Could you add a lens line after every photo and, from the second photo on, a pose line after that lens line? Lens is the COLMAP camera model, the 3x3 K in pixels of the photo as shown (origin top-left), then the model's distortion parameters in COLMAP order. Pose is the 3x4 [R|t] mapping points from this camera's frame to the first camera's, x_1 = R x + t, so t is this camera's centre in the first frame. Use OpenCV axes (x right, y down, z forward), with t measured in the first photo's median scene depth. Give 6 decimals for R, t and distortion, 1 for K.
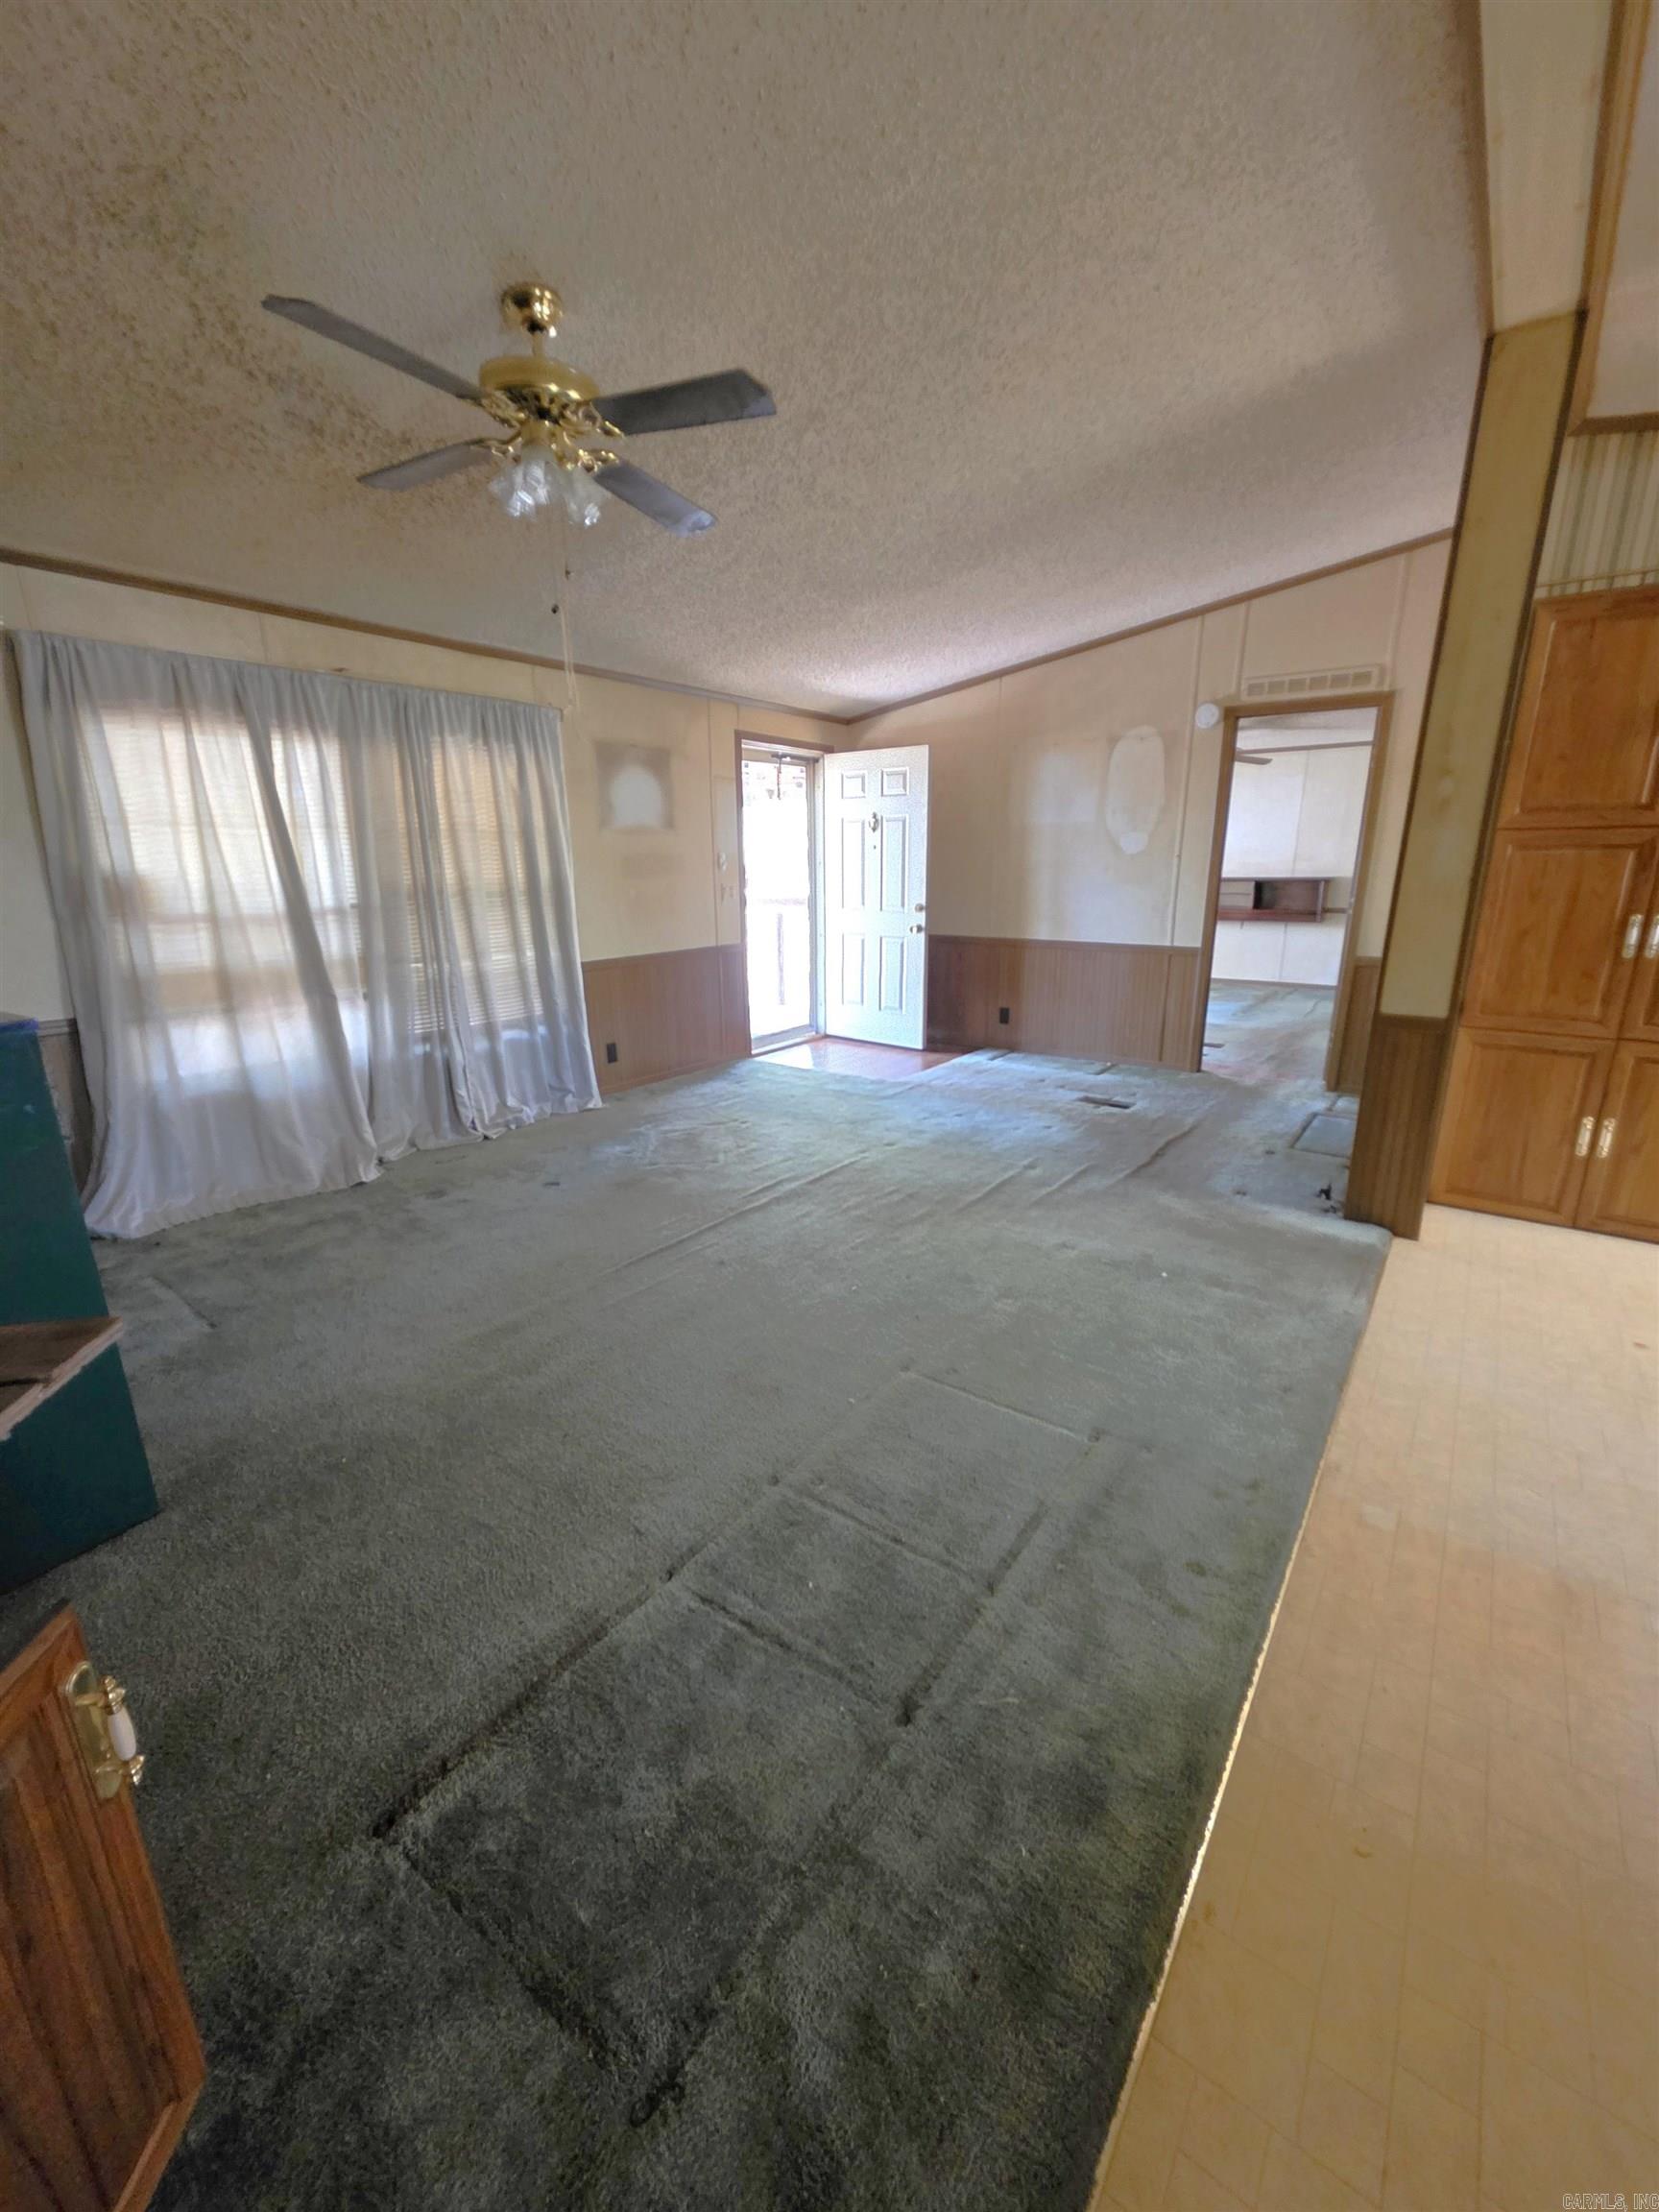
lens RADIAL K [[883.0, 0, 829.5], [0, 883.0, 1106.0], [0, 0, 1]] dist [0.000815, 0.000108]
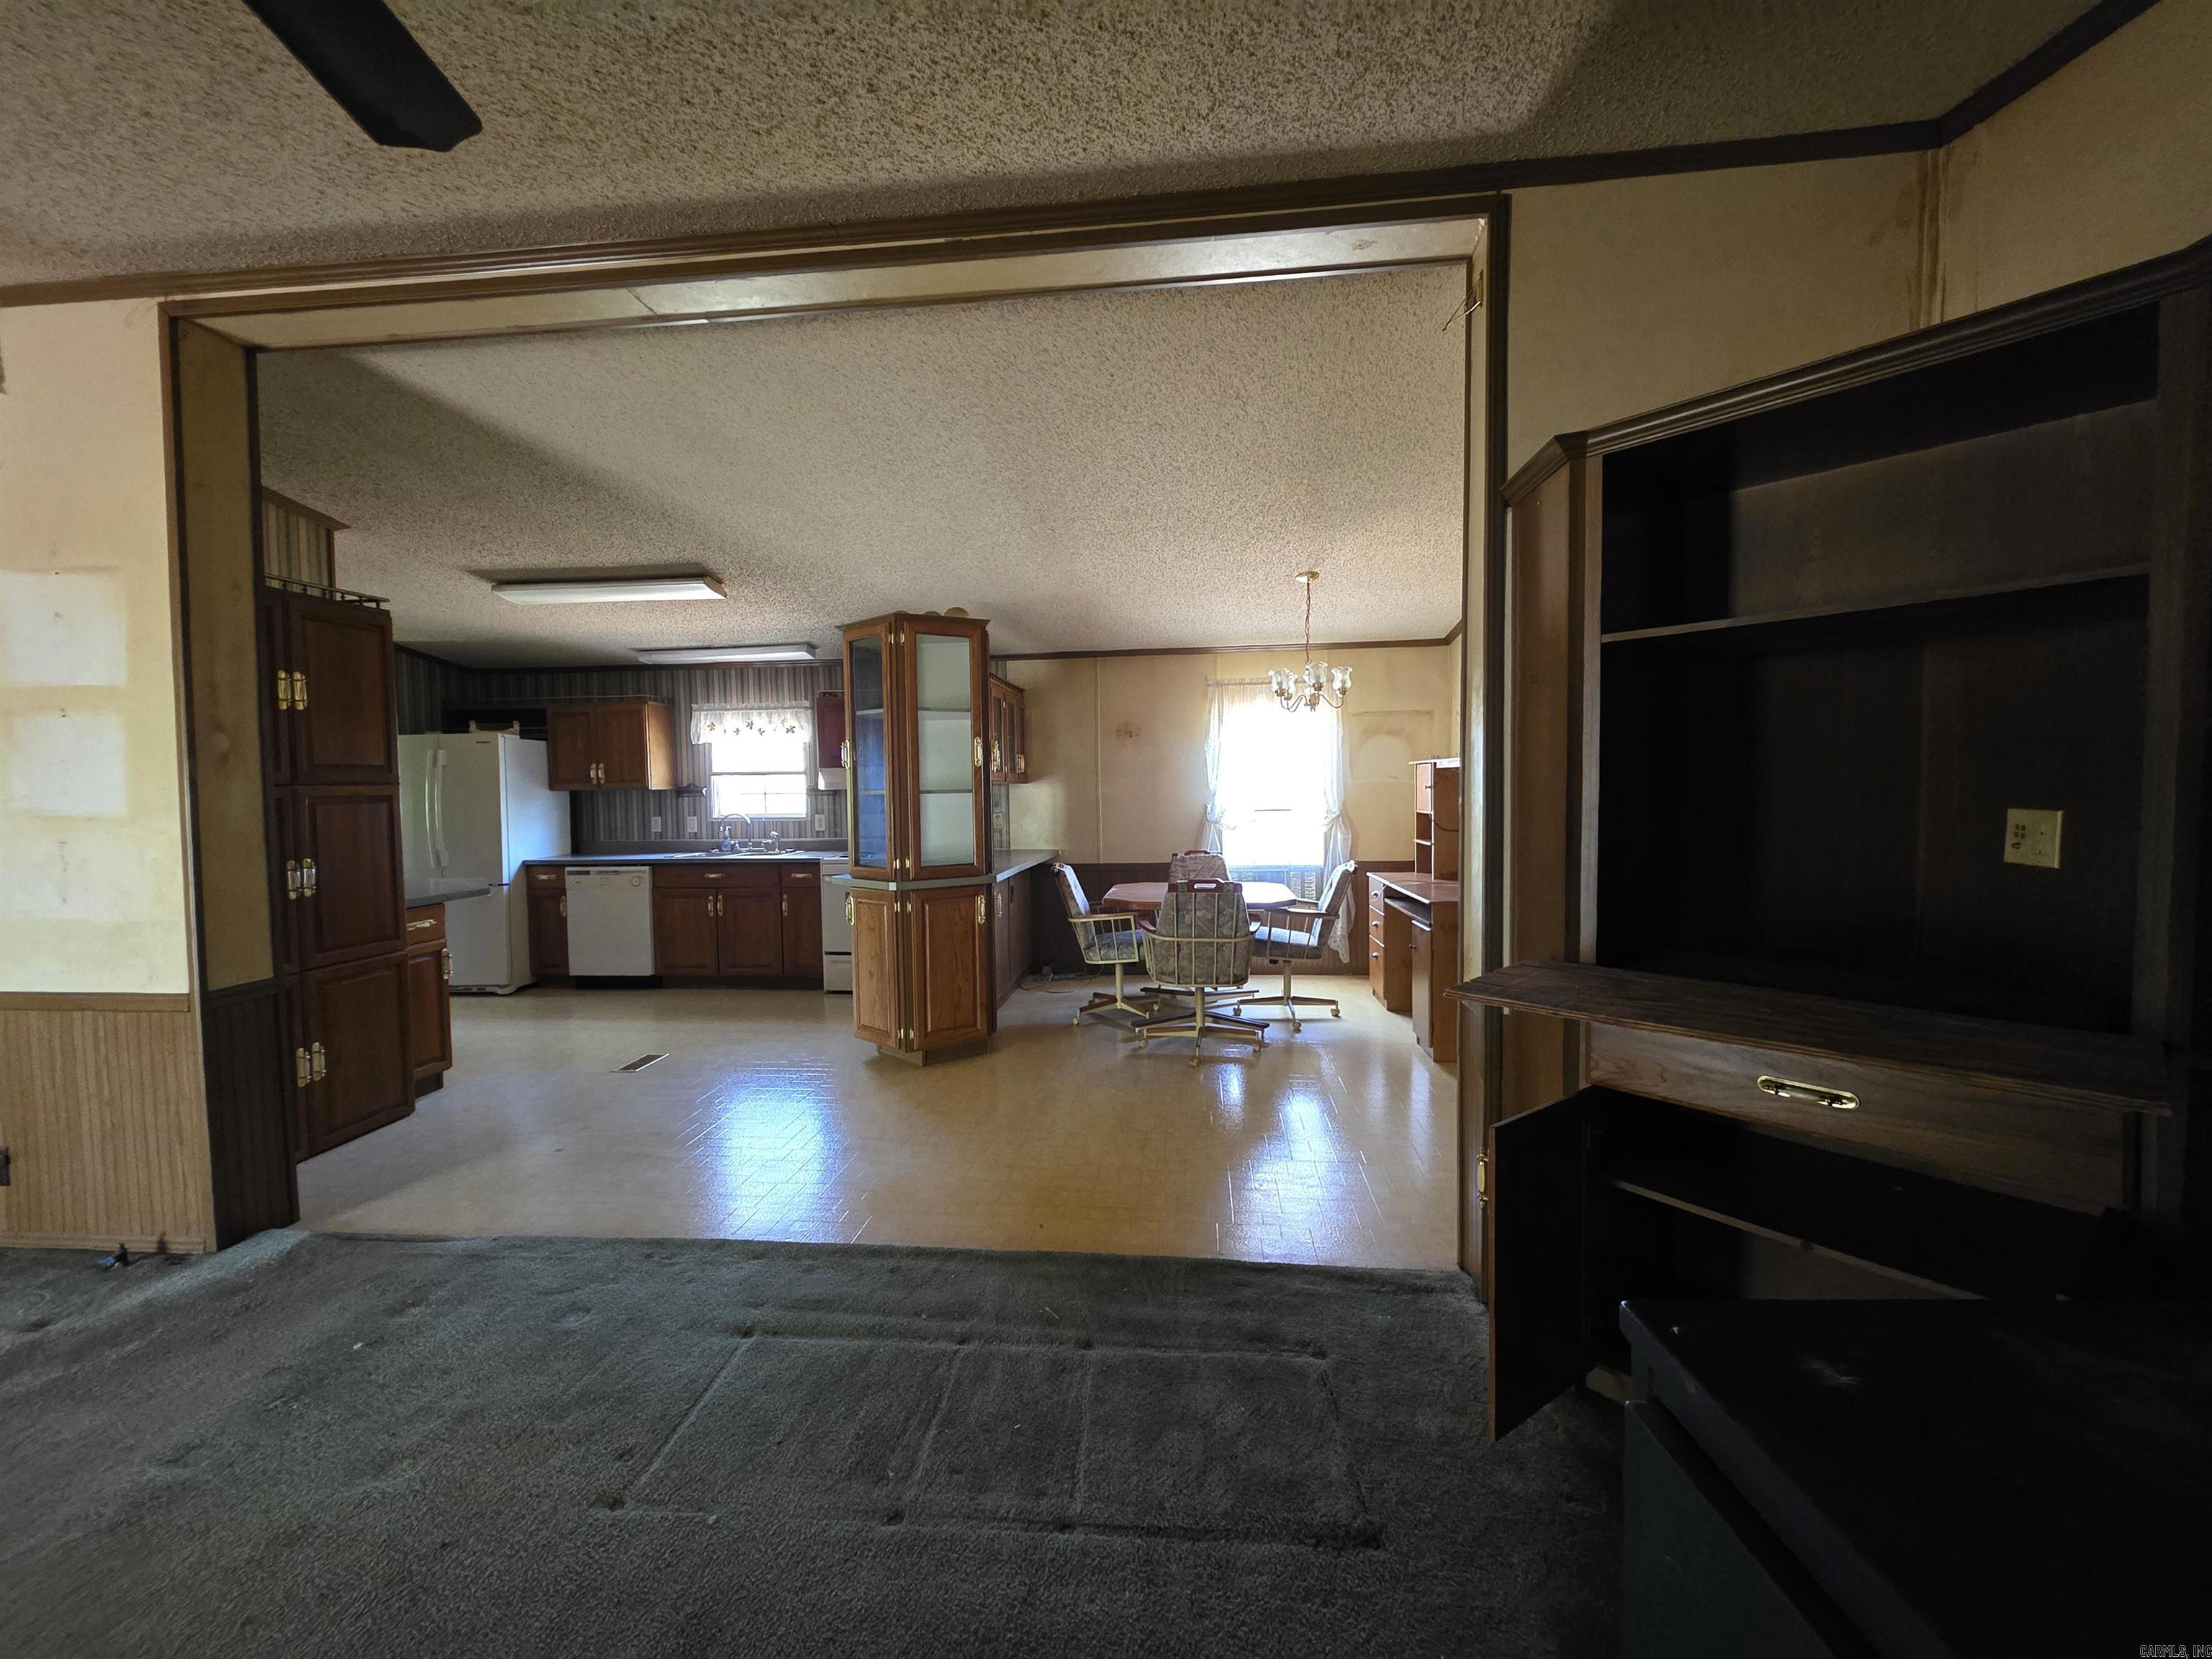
lens RADIAL K [[883.4, 0, 1108.8], [0, 883.4, 815.1], [0, 0, 1]] dist [0.000319, 0.000030]
pose [[-0.516284, -0.020772, 0.856166, -0.536114], [0.251023, 0.952128, 0.174471, -0.193413], [-0.818803, 0.304994, -0.486354, 0.638176]]
